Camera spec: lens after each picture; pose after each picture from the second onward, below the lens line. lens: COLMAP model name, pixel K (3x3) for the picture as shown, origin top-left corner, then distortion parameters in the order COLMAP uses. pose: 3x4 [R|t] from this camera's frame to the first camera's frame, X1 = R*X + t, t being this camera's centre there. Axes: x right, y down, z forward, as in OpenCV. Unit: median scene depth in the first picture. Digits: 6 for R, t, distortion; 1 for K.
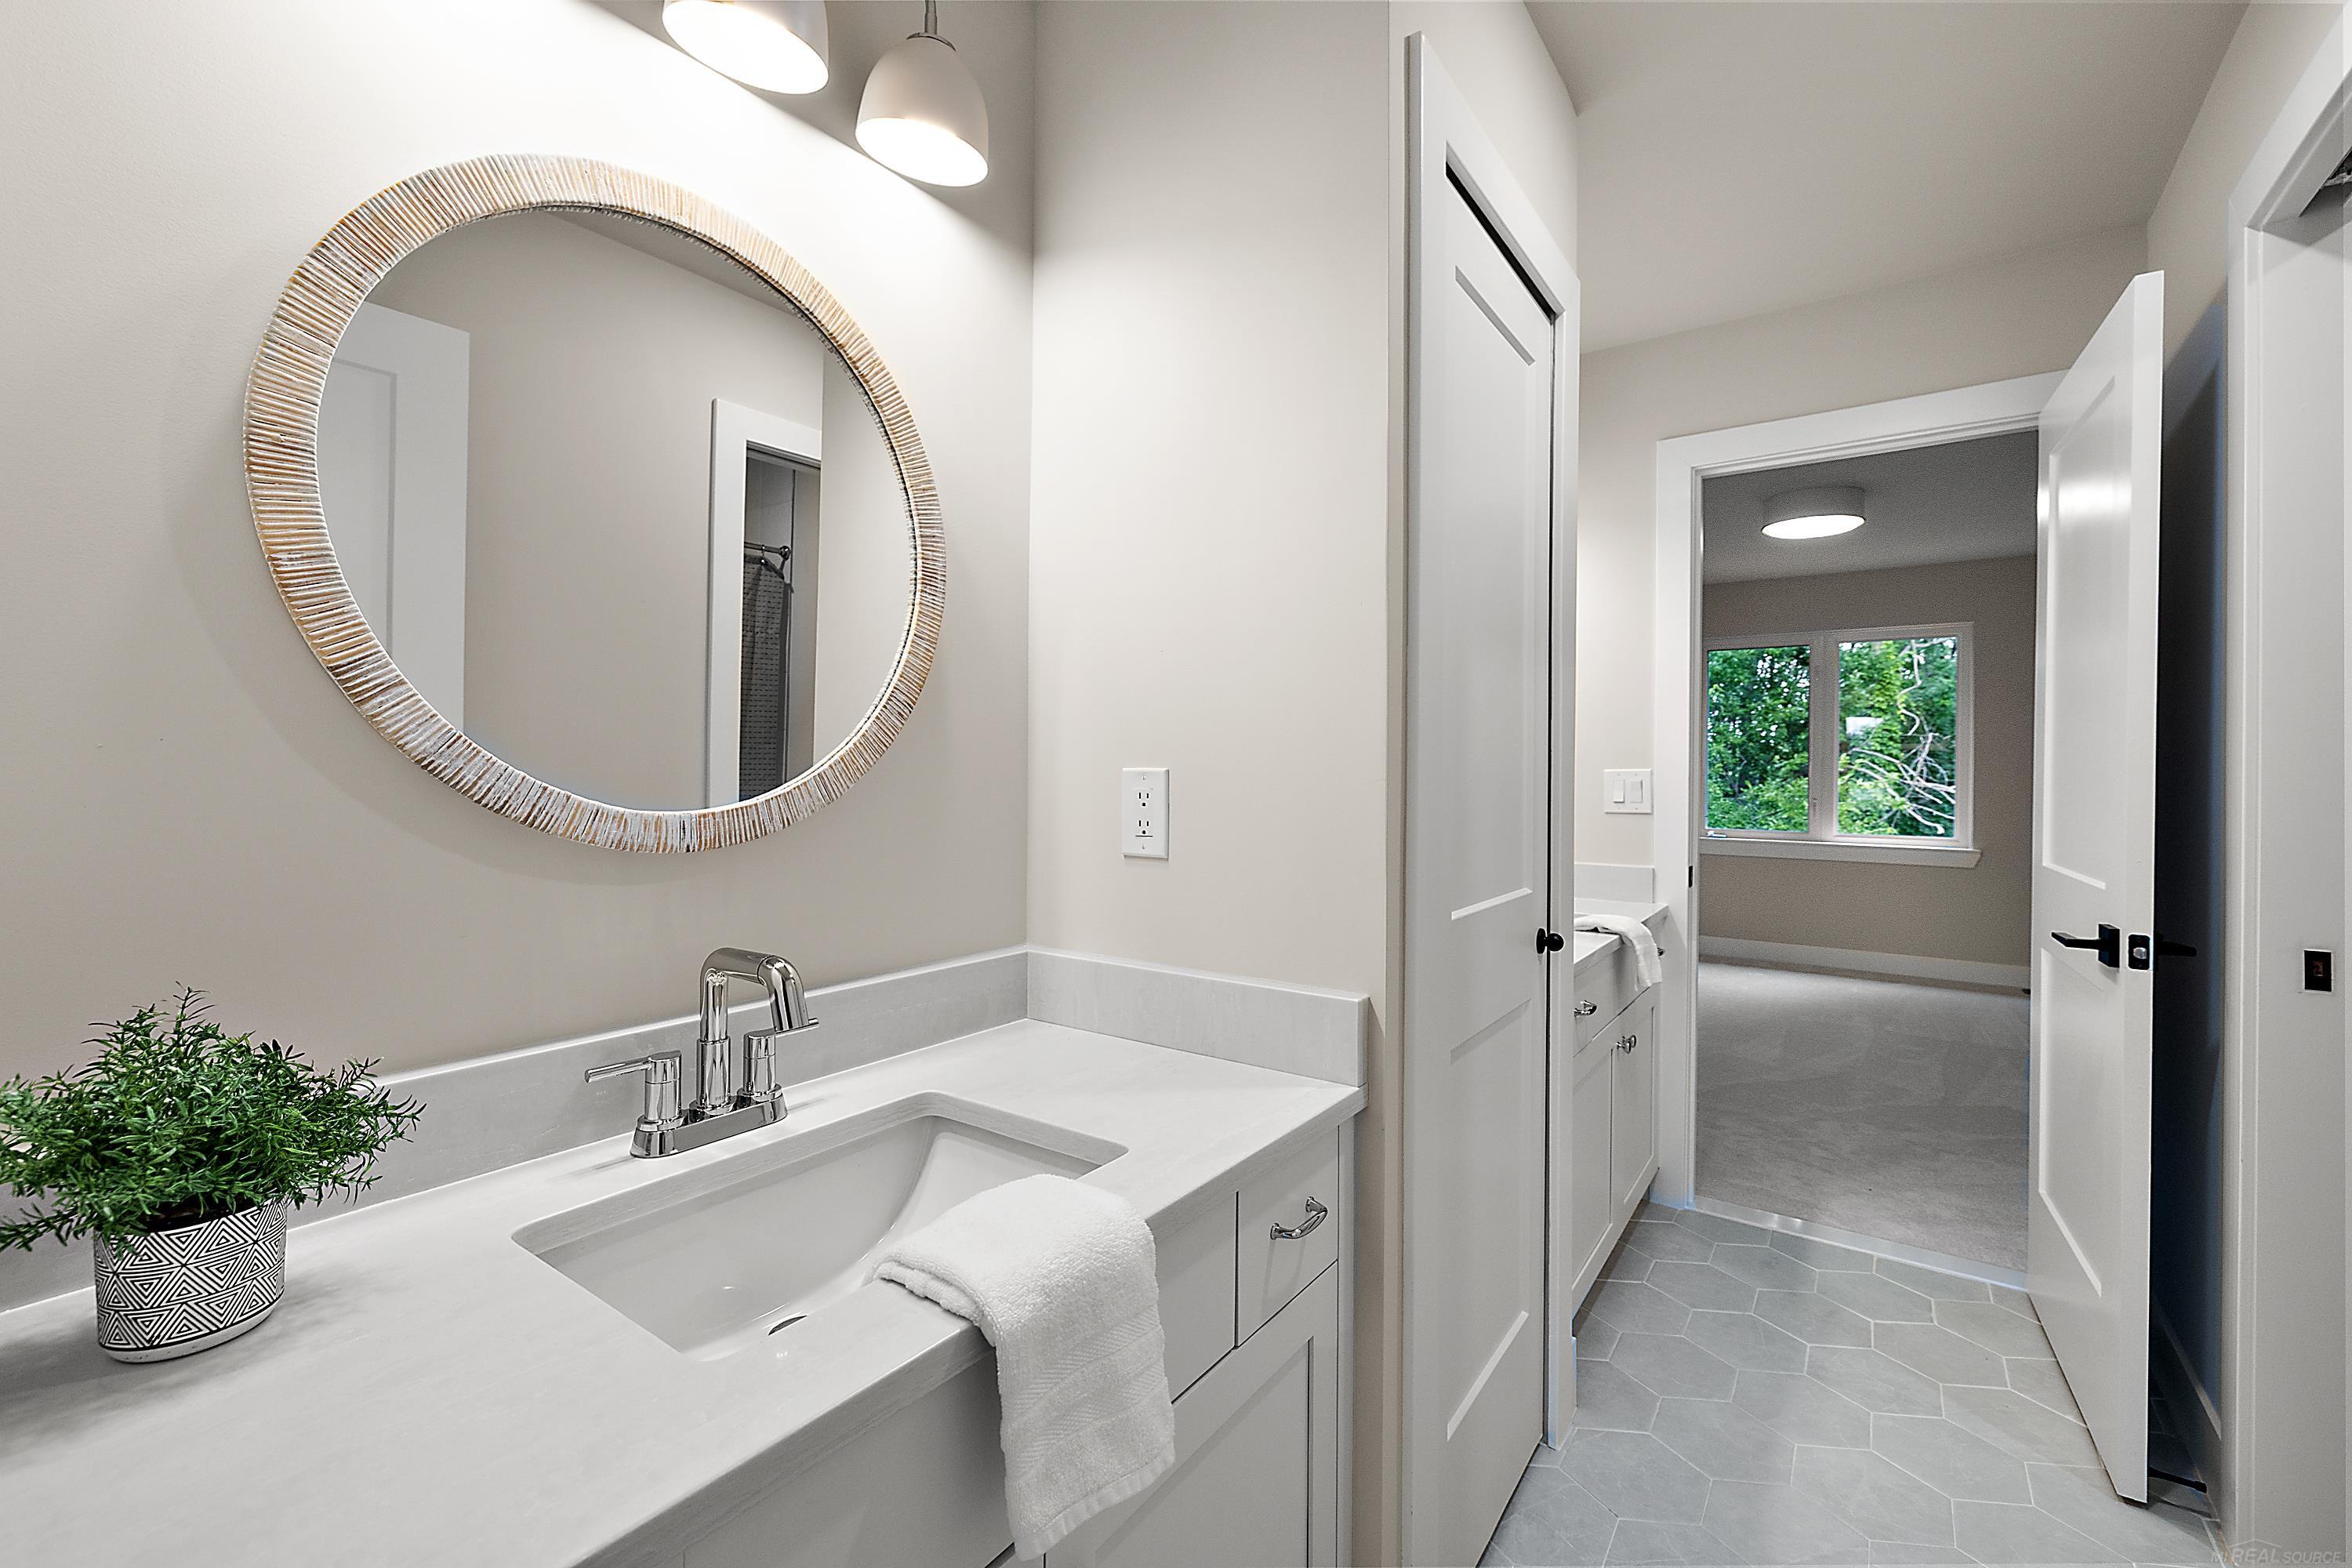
lens RADIAL K [[1007.5, 0, 1176.5], [0, 1007.5, 778.5], [0, 0, 1]] dist [0.003280, -0.000001]
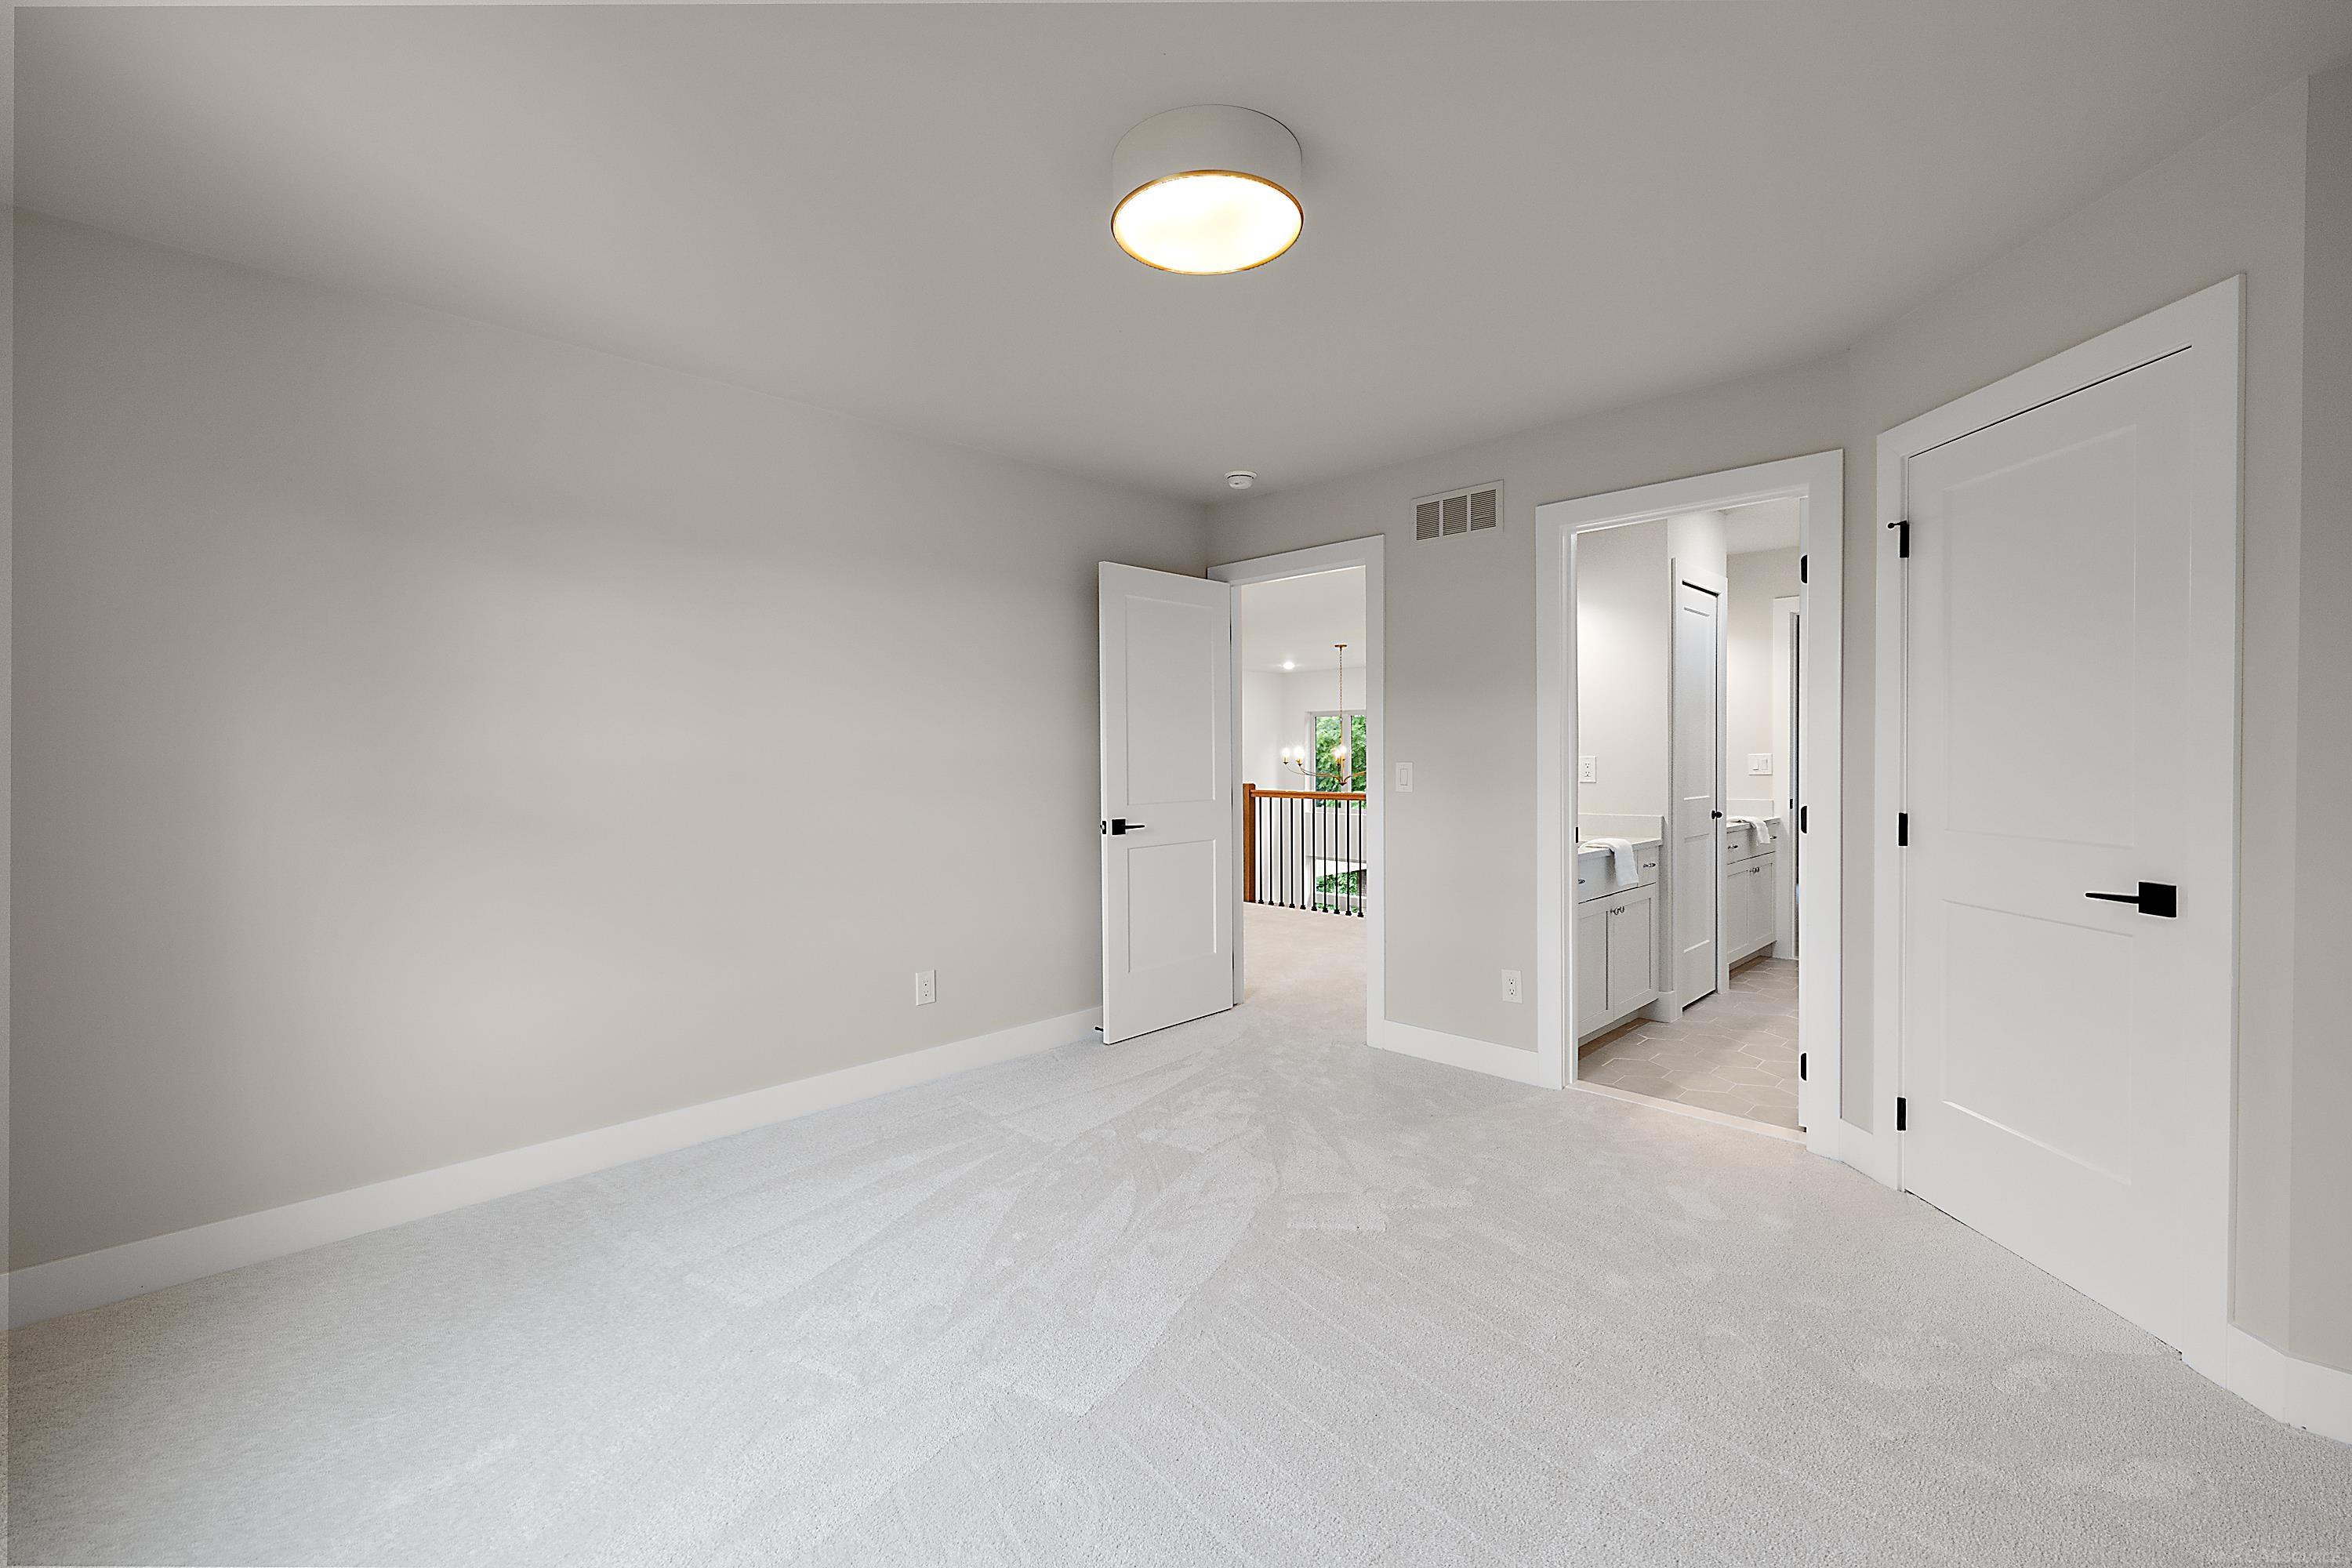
lens RADIAL K [[1007.5, 0, 1181.9], [0, 1007.5, 772.2], [0, 0, 1]] dist [0.003280, -0.000001]
pose [[0.988843, -0.010263, -0.148605, -0.665644], [0.011748, 0.999889, 0.009118, -0.004003], [0.148495, -0.010762, 0.988855, -1.940352]]
